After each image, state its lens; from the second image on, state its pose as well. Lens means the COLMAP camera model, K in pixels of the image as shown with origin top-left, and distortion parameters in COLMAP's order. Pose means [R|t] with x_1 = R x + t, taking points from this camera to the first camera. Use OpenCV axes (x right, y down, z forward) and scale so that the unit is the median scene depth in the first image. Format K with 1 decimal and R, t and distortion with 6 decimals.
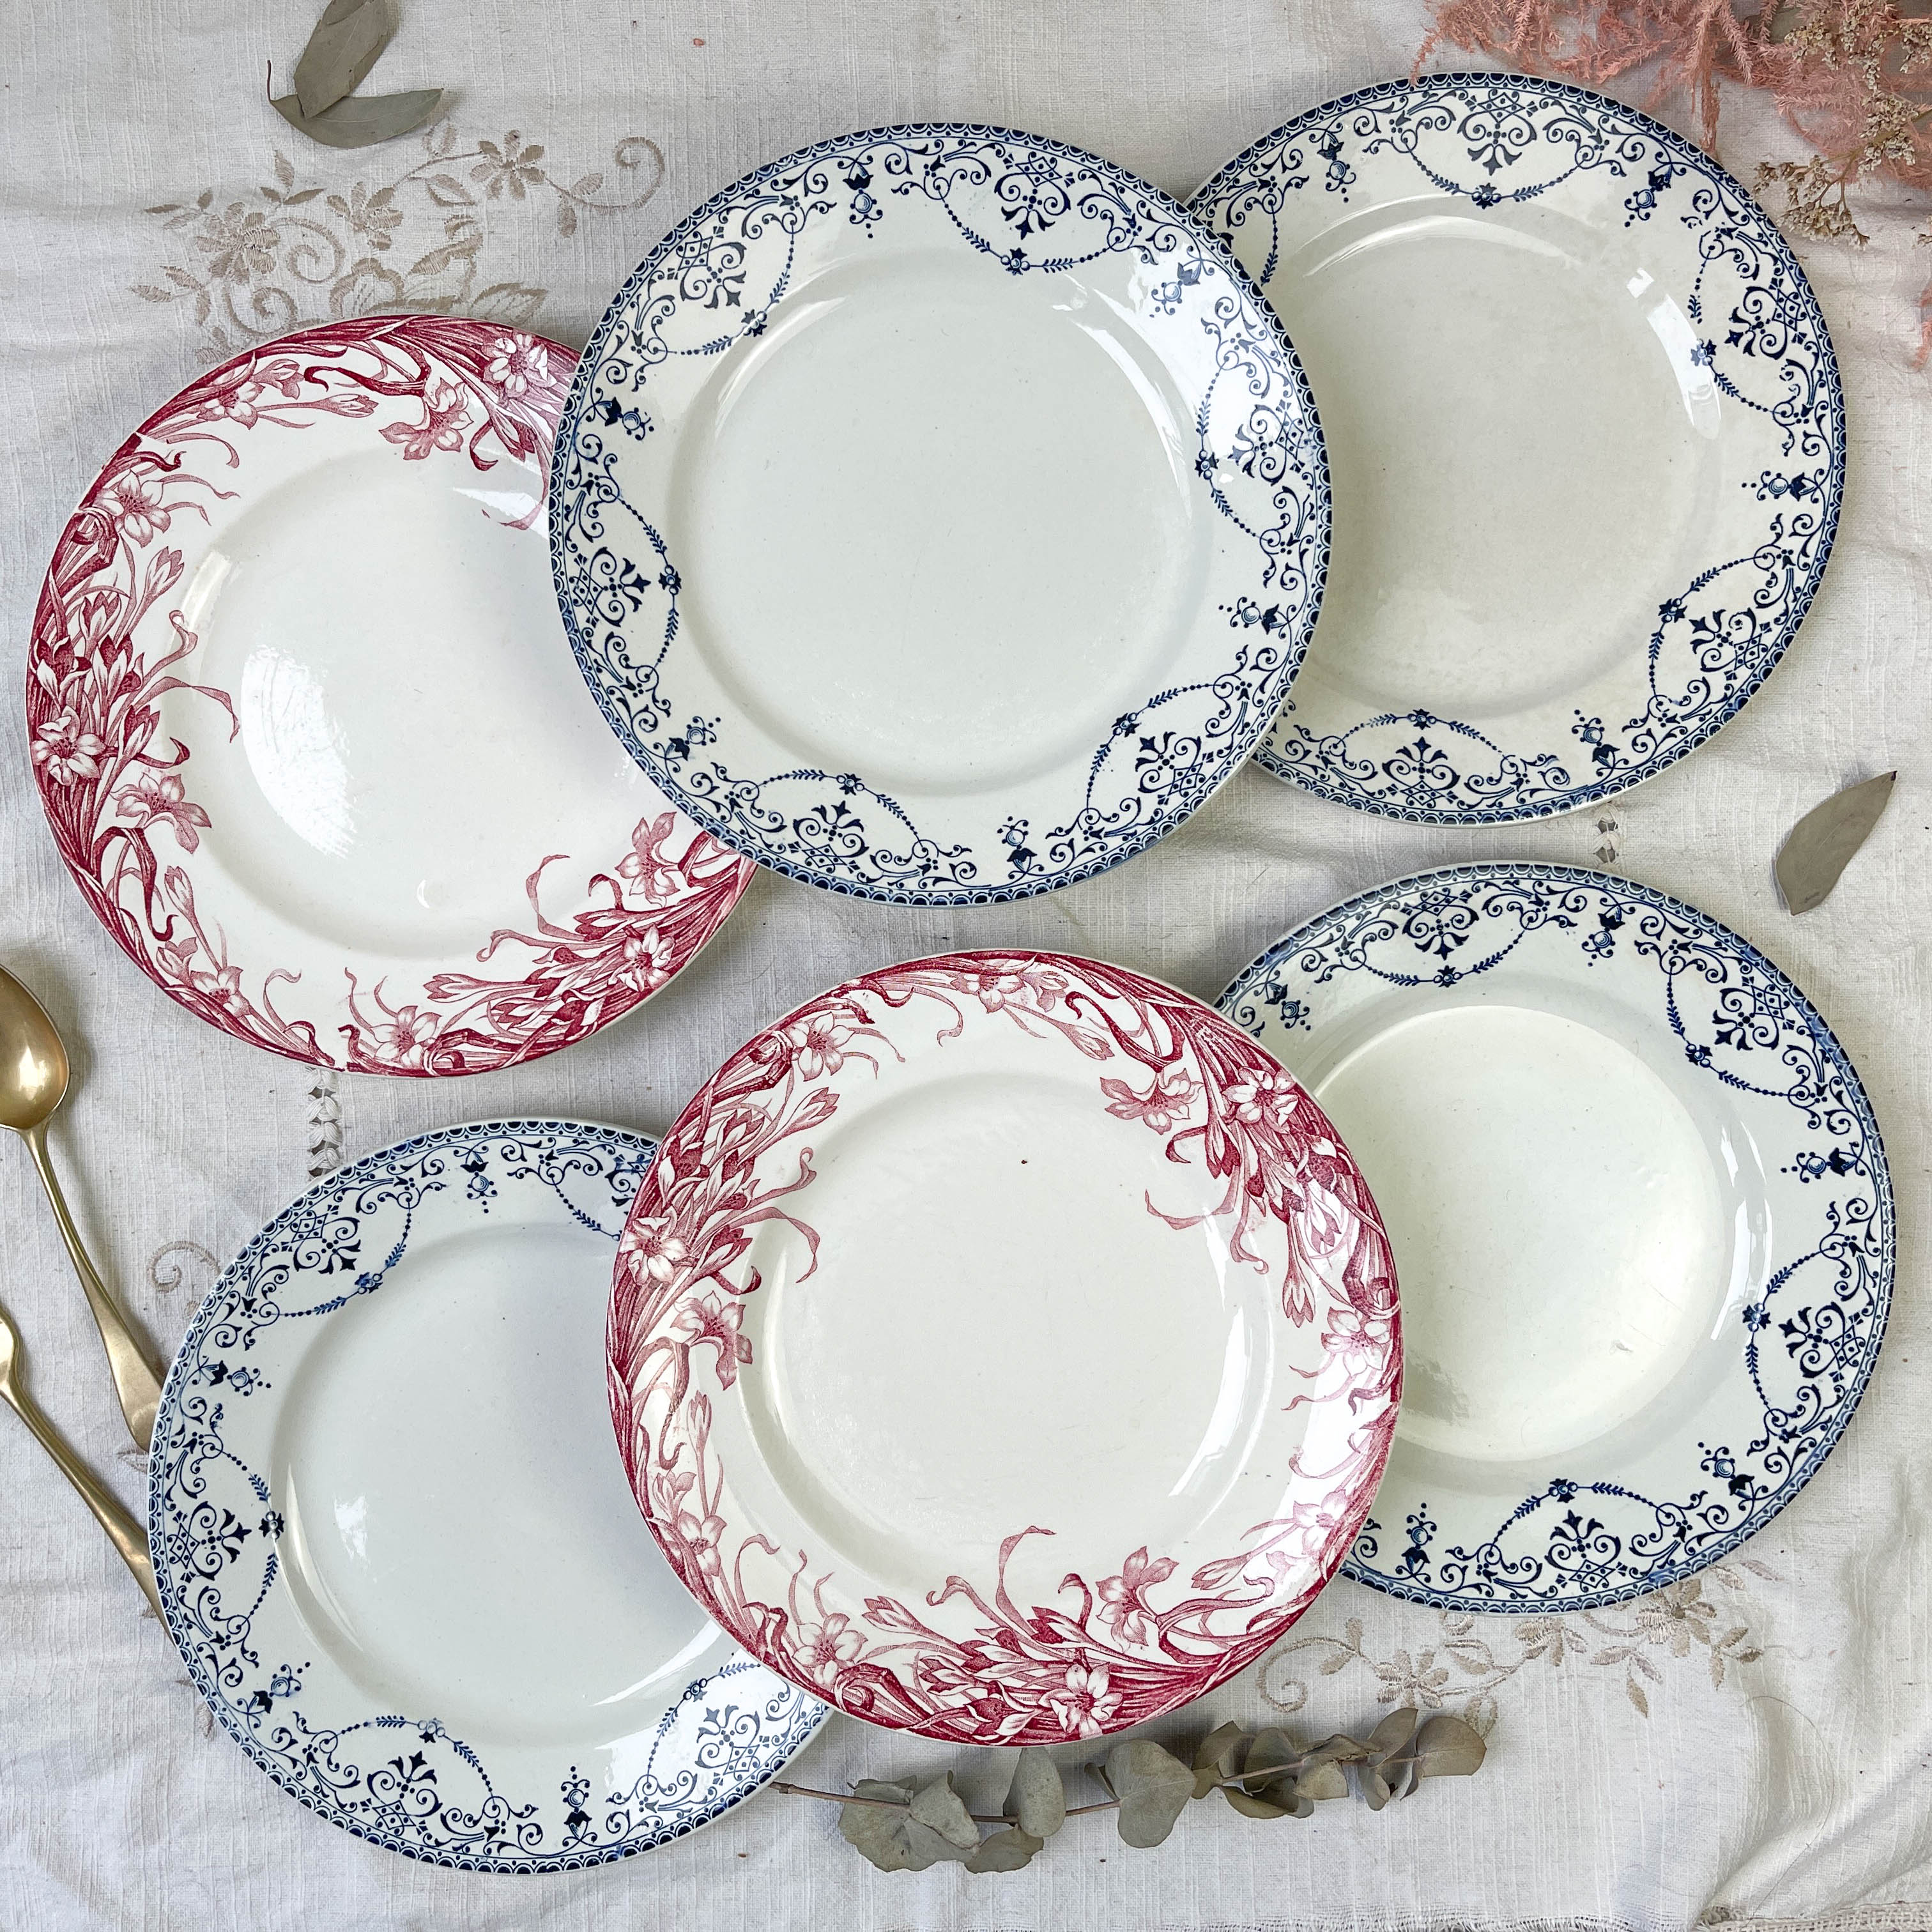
lens RADIAL K [[1773.2, 0, 913.3], [0, 1773.2, 959.1], [0, 0, 1]] dist [0.047291, -0.124613]
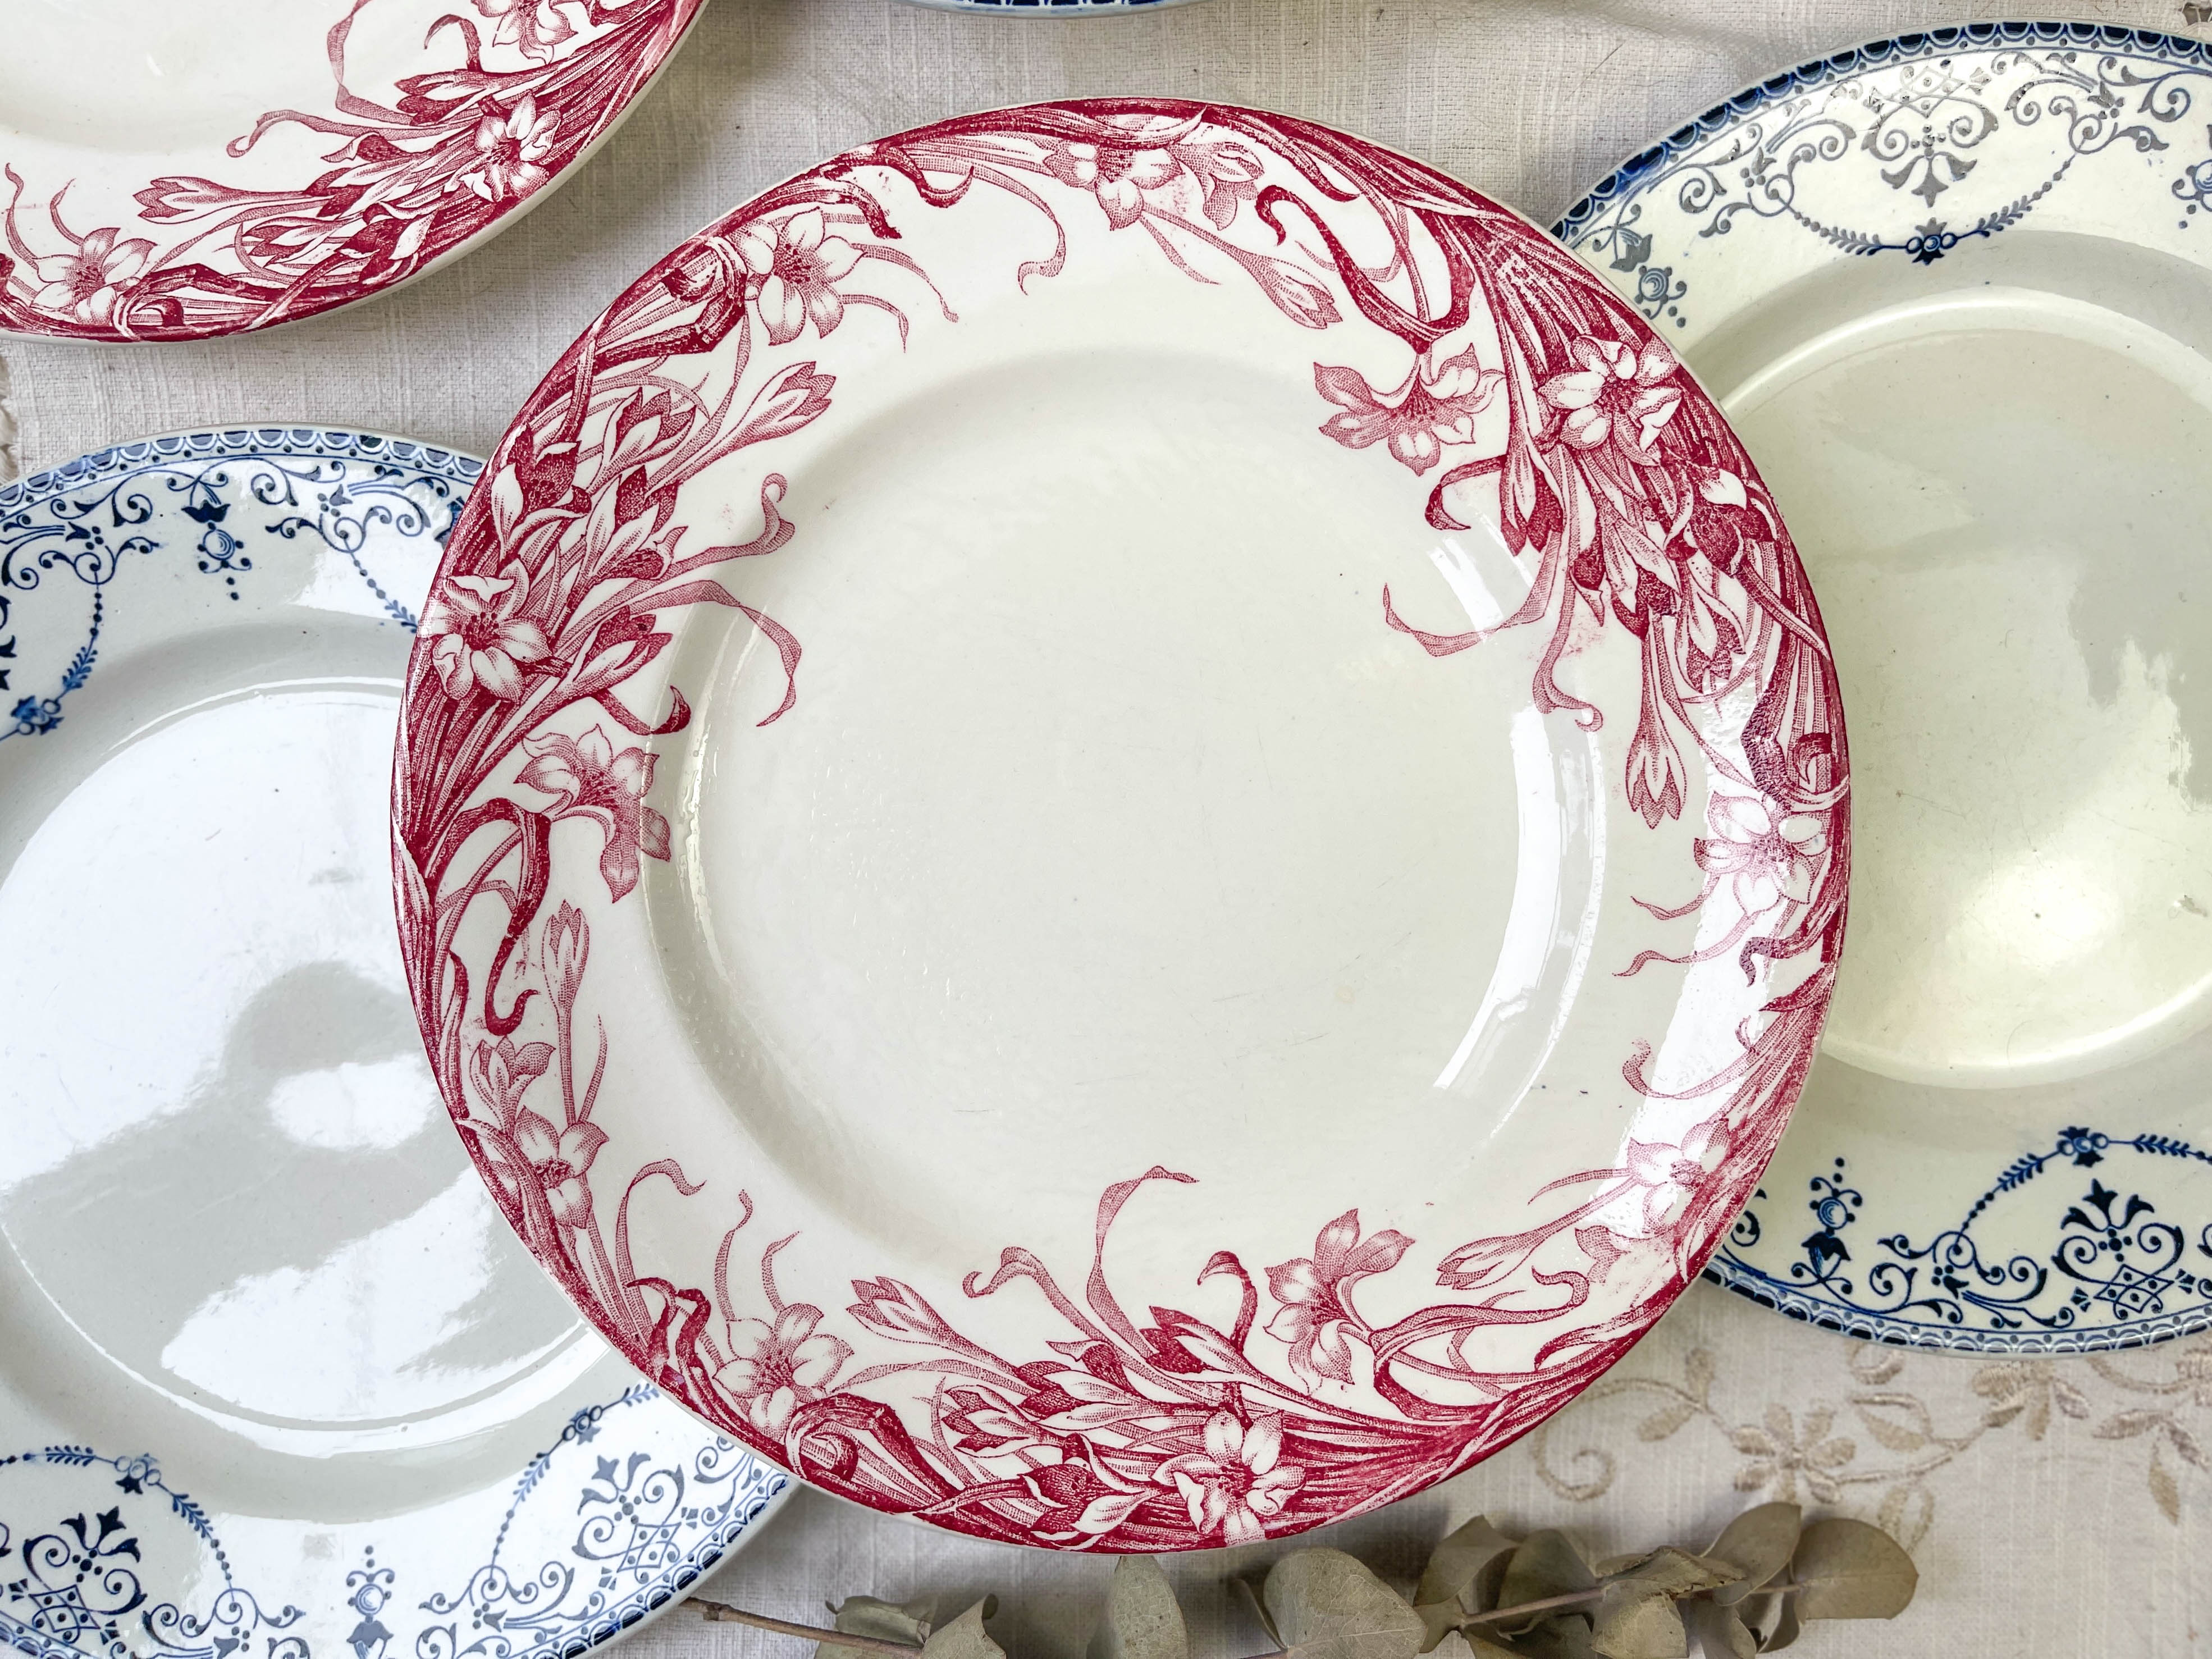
lens RADIAL K [[1631.8, 0, 1085.1], [0, 1631.8, 807.3], [0, 0, 1]] dist [0.035088, -0.076963]
pose [[0.999224, 0.037470, -0.012102, 0.046342], [-0.036929, 0.998427, 0.042180, 0.184075], [0.013663, -0.041700, 0.999037, 0.487057]]
